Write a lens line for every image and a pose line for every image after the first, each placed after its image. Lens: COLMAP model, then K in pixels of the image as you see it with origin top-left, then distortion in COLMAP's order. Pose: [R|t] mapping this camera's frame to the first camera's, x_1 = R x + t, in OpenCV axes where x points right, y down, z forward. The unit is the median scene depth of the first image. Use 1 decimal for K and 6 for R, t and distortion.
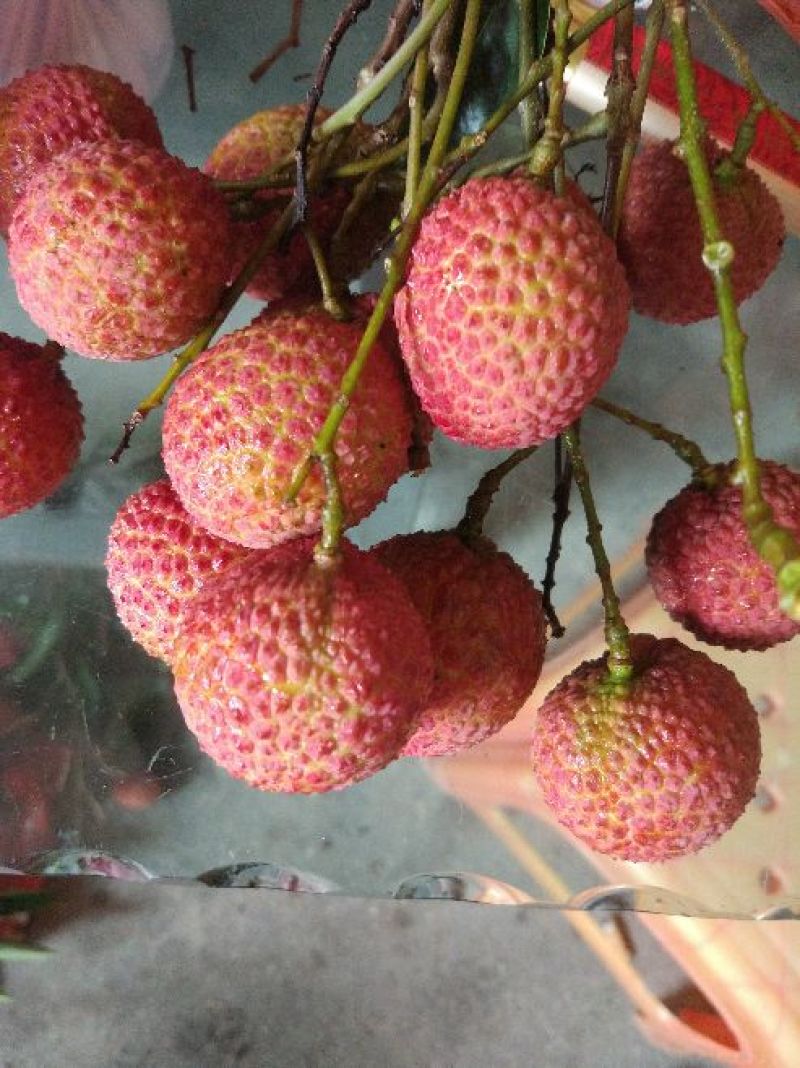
lens RADIAL K [[891.8, 0, 400.0], [0, 891.8, 534.0], [0, 0, 1]] dist [0.087877, -0.326128]
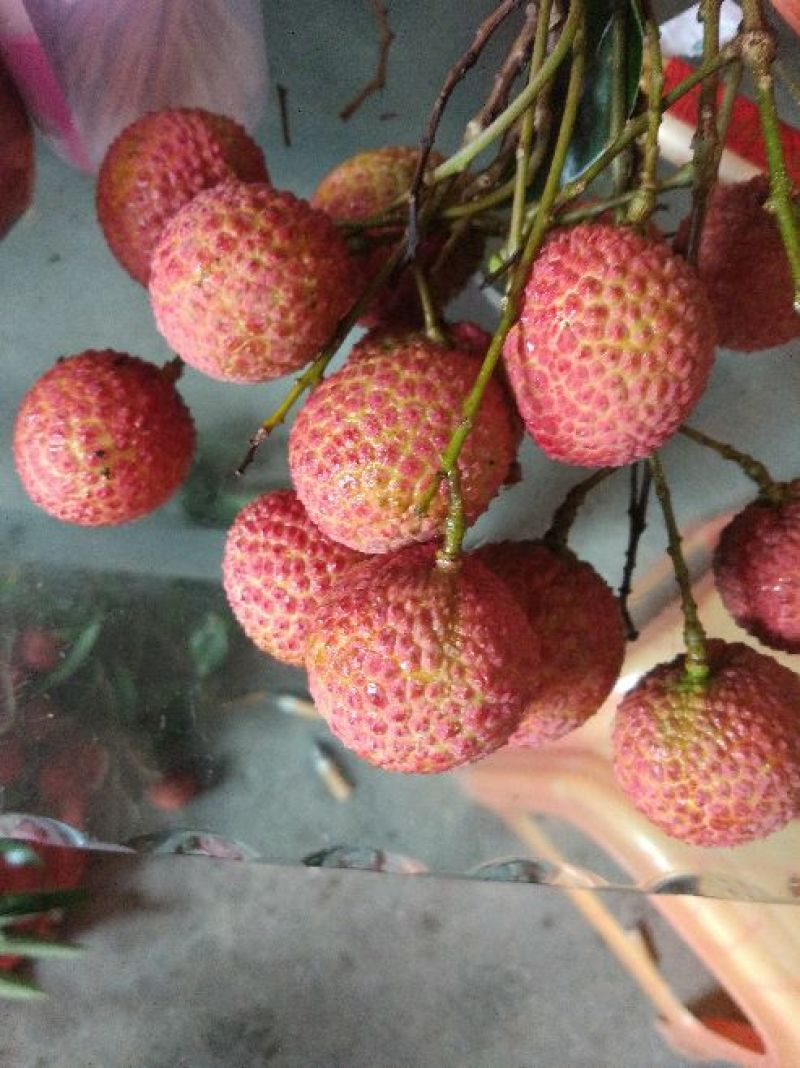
lens RADIAL K [[891.8, 0, 400.0], [0, 891.8, 534.0], [0, 0, 1]] dist [0.087877, -0.326128]
pose [[0.999773, 0.014317, -0.015802, -0.113577], [-0.014505, 0.999825, -0.011815, 0.004554], [0.015630, 0.012042, 0.999805, -0.111796]]
